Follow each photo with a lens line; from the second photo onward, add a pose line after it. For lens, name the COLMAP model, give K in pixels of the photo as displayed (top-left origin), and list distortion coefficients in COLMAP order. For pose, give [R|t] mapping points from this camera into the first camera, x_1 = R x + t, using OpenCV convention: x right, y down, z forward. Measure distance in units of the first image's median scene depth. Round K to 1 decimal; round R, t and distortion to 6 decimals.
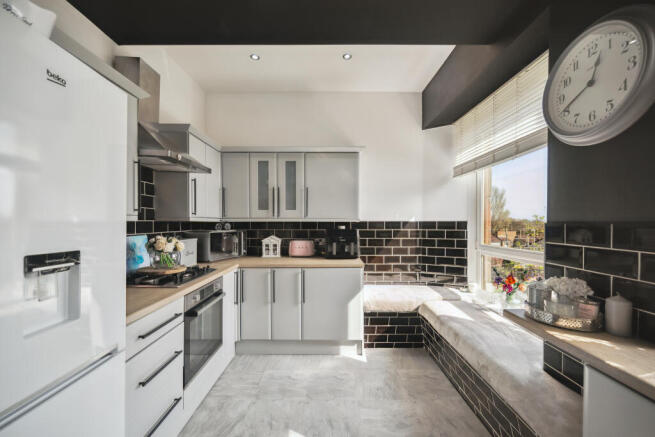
lens RADIAL K [[256.7, 0, 327.8], [0, 256.7, 225.2], [0, 0, 1]] dist [-0.000359, 0.000005]
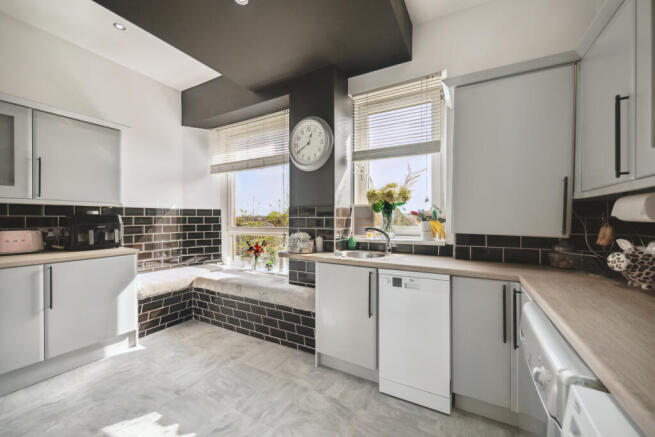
lens RADIAL K [[256.7, 0, 328.3], [0, 256.7, 219.5], [0, 0, 1]] dist [-0.000359, 0.000005]
pose [[0.485683, -0.006218, 0.874113, -0.345089], [0.011777, 0.999930, 0.000569, 0.043652], [-0.874056, 0.010018, 0.485723, -0.093182]]
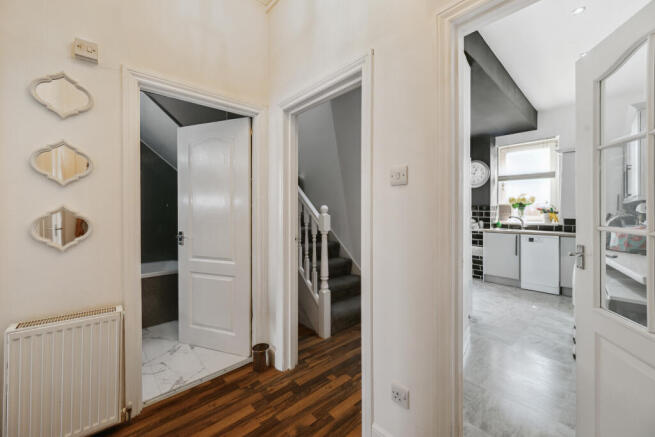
lens RADIAL K [[256.7, 0, 333.7], [0, 256.7, 213.5], [0, 0, 1]] dist [-0.000359, 0.000005]
pose [[0.736611, -0.006533, 0.676285, -1.516970], [0.008717, 0.999962, 0.000165, 0.044066], [-0.676260, 0.005773, 0.736640, -0.247285]]
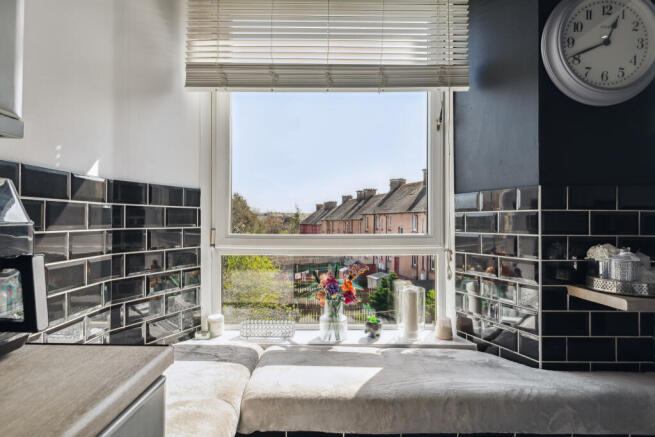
lens RADIAL K [[376.7, 0, 328.3], [0, 376.7, 217.0], [0, 0, 1]] dist [0.001750, -0.000708]
pose [[-0.003884, 0.006614, 0.999971, -0.164920], [0.007309, 0.999952, -0.006586, 0.046791], [-0.999966, 0.007283, -0.003932, 0.849403]]
